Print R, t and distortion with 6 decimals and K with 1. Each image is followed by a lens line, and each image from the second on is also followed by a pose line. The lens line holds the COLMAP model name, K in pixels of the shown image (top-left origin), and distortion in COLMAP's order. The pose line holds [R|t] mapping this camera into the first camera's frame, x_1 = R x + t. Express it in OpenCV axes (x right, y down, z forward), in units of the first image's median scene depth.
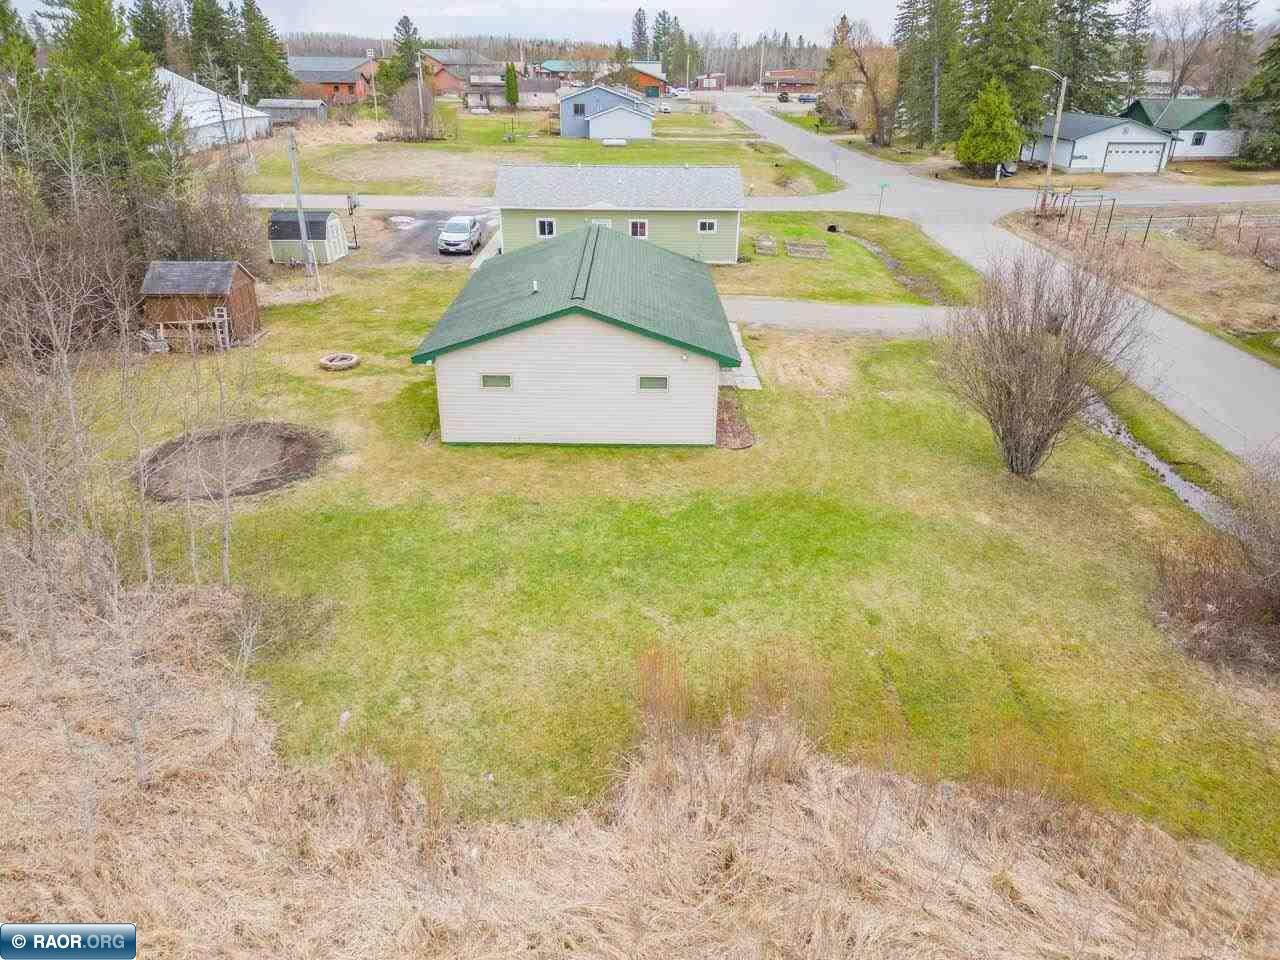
lens RADIAL K [[899.8, 0, 635.3], [0, 899.8, 460.8], [0, 0, 1]] dist [0.076524, -0.066023]
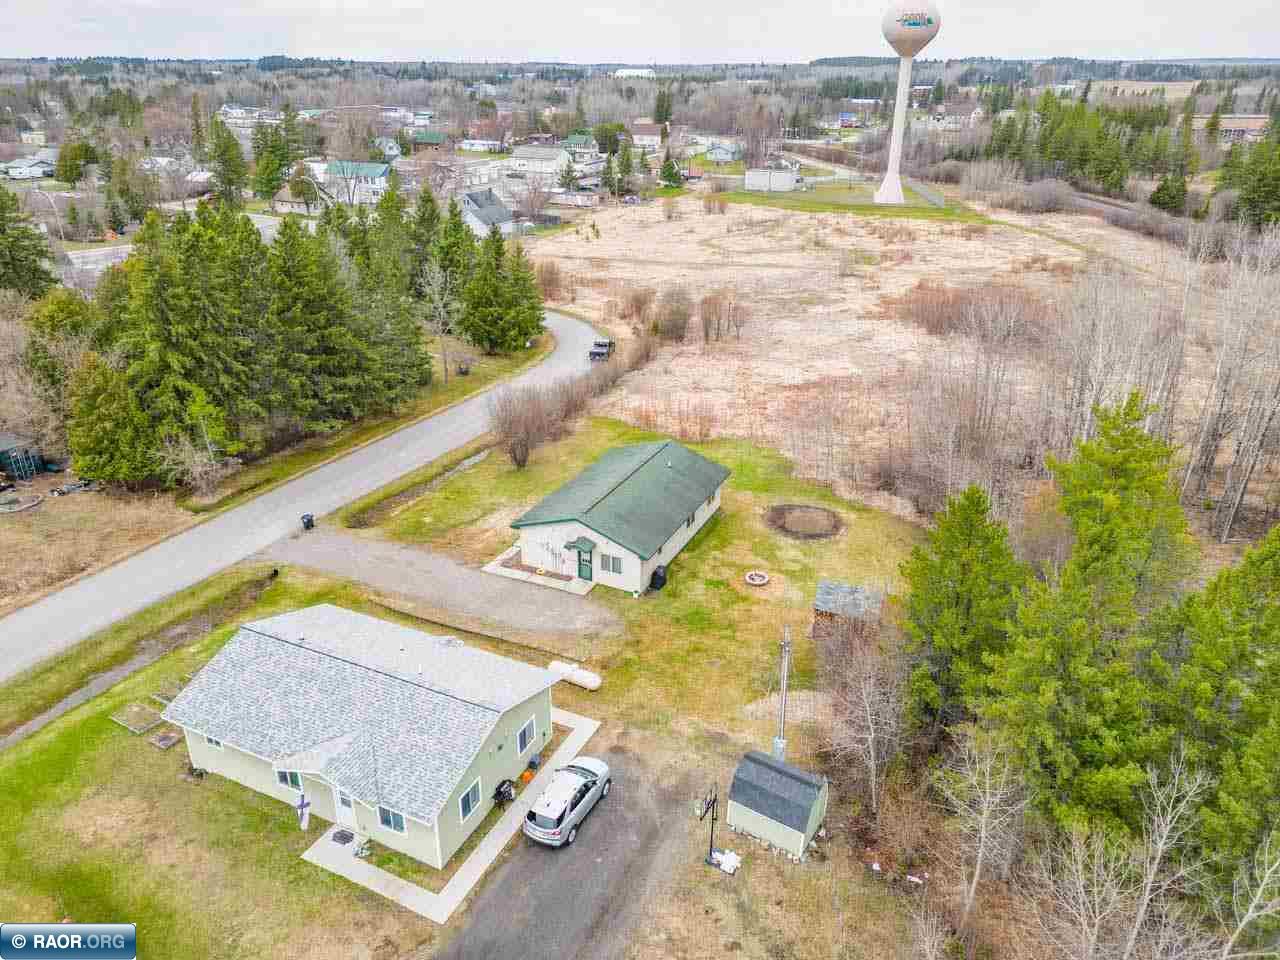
lens RADIAL K [[892.2, 0, 635.0], [0, 892.2, 470.8], [0, 0, 1]] dist [0.101423, -0.105697]
pose [[-0.899597, -0.187527, 0.394409, -0.892042], [0.166367, 0.687865, 0.706516, -1.724240], [-0.403791, 0.701196, -0.587603, 2.333524]]
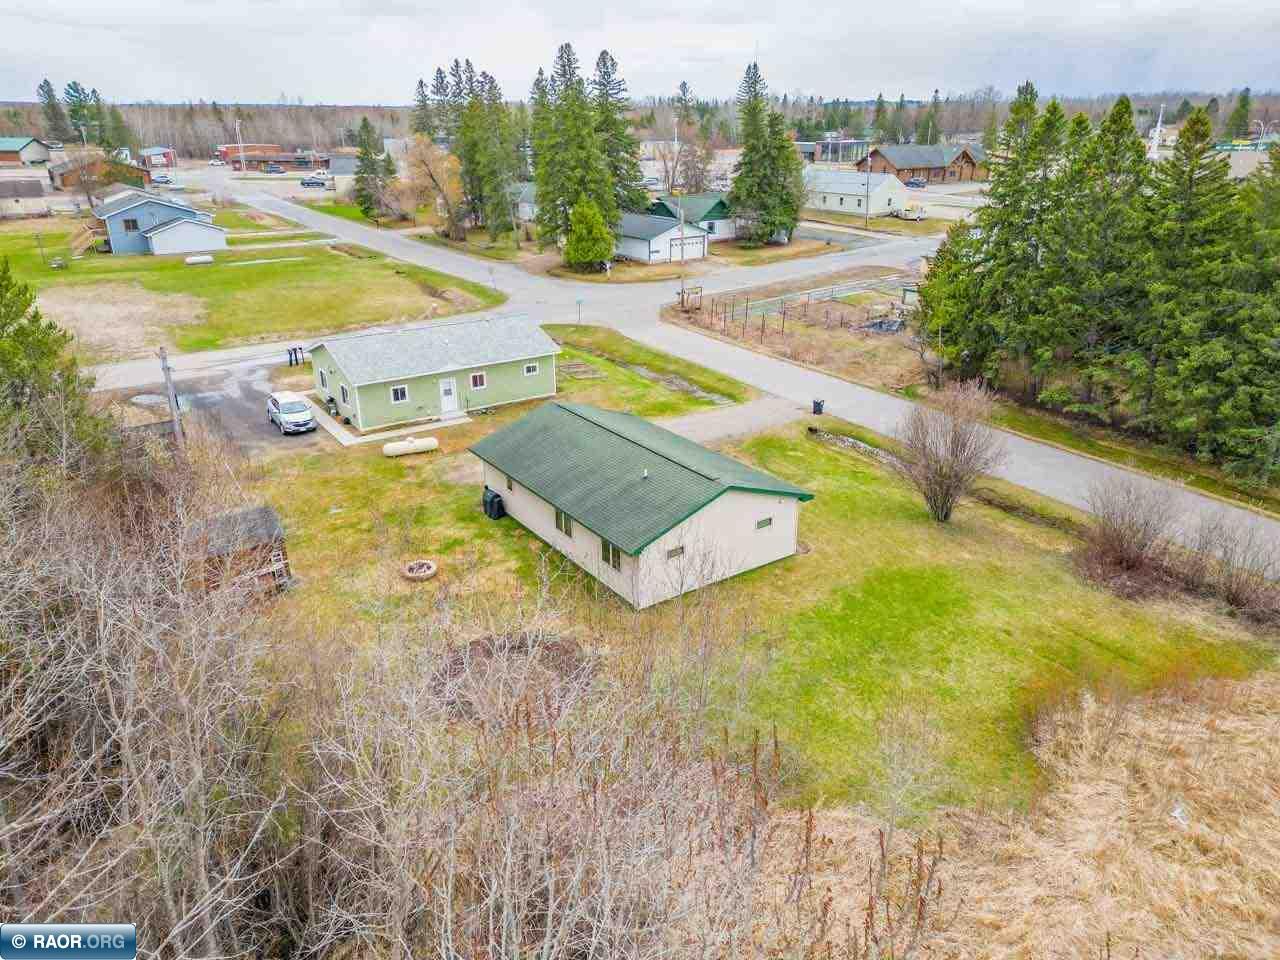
lens RADIAL K [[892.2, 0, 635.0], [0, 892.2, 470.8], [0, 0, 1]] dist [0.101423, -0.105697]
pose [[0.820542, -0.223003, 0.526289, -0.816686], [0.240762, 0.969931, 0.035613, -0.250626], [-0.518405, 0.097488, 0.849560, -0.089115]]
